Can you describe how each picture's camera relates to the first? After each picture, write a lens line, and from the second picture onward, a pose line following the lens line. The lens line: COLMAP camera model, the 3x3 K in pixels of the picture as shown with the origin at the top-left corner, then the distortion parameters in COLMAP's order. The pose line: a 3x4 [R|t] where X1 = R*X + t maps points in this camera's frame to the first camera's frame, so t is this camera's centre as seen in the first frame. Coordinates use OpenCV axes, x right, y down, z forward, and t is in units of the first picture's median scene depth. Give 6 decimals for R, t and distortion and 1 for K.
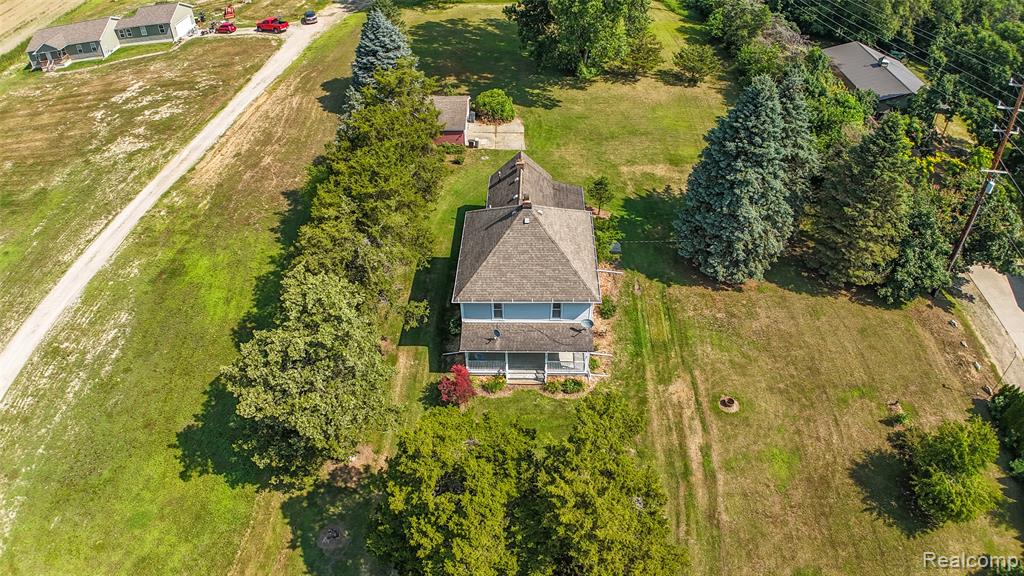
lens RADIAL K [[629.4, 0, 508.7], [0, 629.4, 284.4], [0, 0, 1]] dist [-0.191425, 0.024143]
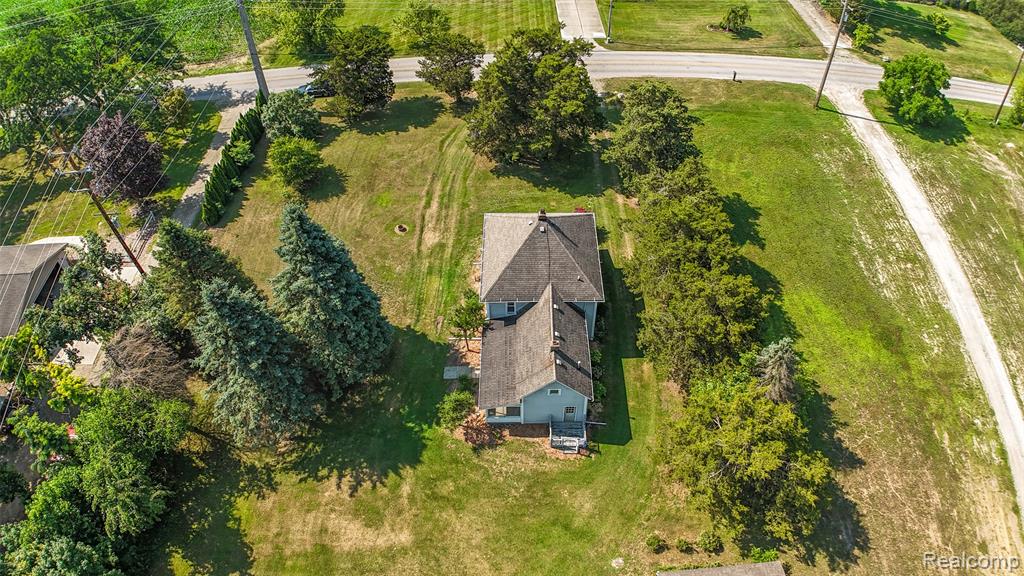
lens RADIAL K [[629.4, 0, 517.9], [0, 629.4, 277.8], [0, 0, 1]] dist [-0.191425, 0.024143]
pose [[-0.999083, 0.042732, -0.002603, 0.073202], [-0.001694, 0.021277, 0.999772, -1.150881], [0.042777, 0.998860, -0.021185, 1.004833]]
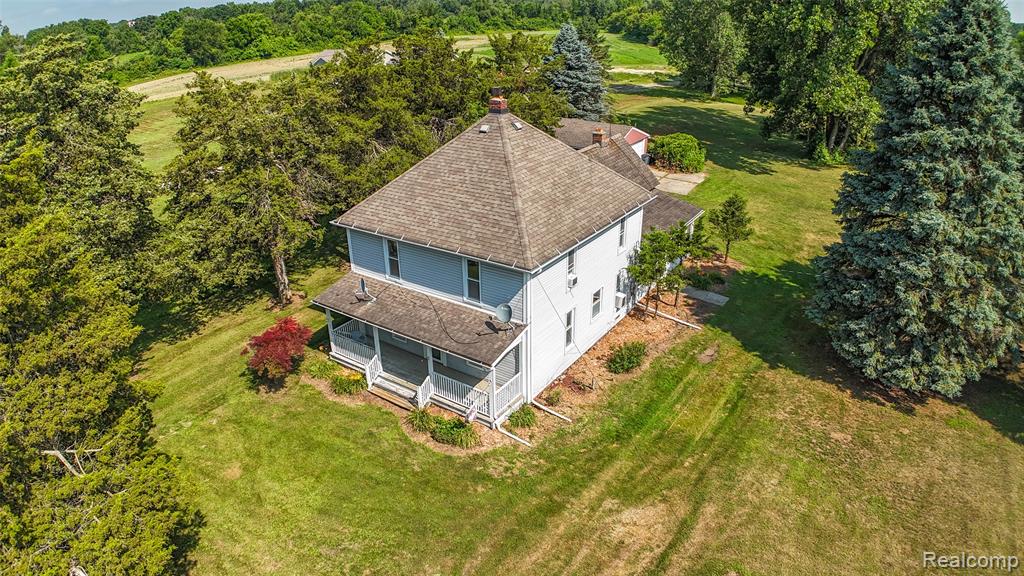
lens RADIAL K [[629.4, 0, 515.0], [0, 629.4, 287.8], [0, 0, 1]] dist [-0.191425, 0.024143]
pose [[0.845697, 0.234823, -0.479223, 0.324012], [-0.356797, 0.916574, -0.180520, 0.115478], [0.396853, 0.323651, 0.858928, 0.491761]]
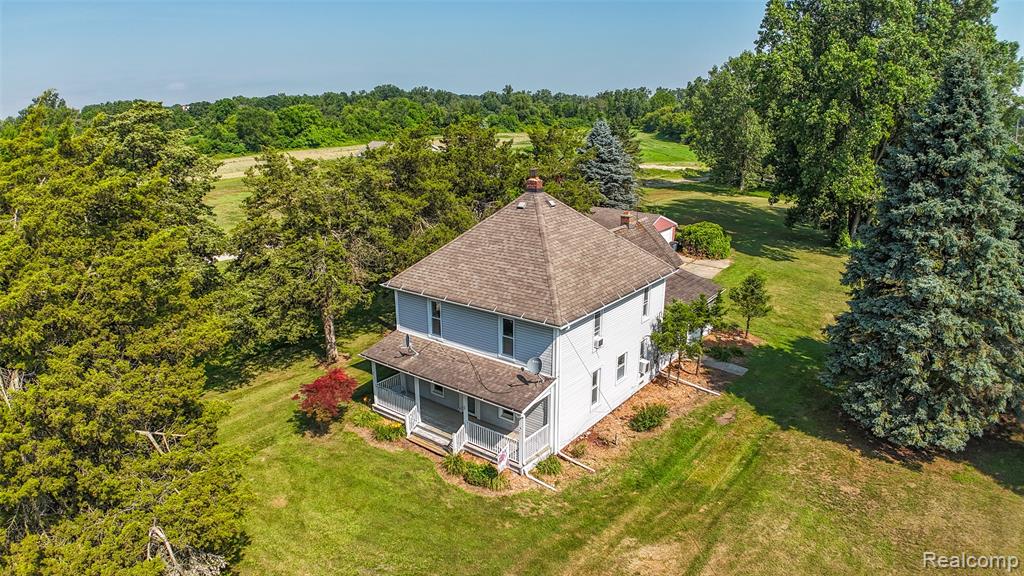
lens RADIAL K [[629.4, 0, 511.1], [0, 629.4, 285.6], [0, 0, 1]] dist [-0.191425, 0.024143]
pose [[0.809234, 0.177202, -0.560125, 0.356047], [-0.396061, 0.868739, -0.297369, 0.152392], [0.433908, 0.462485, 0.773196, 0.461542]]
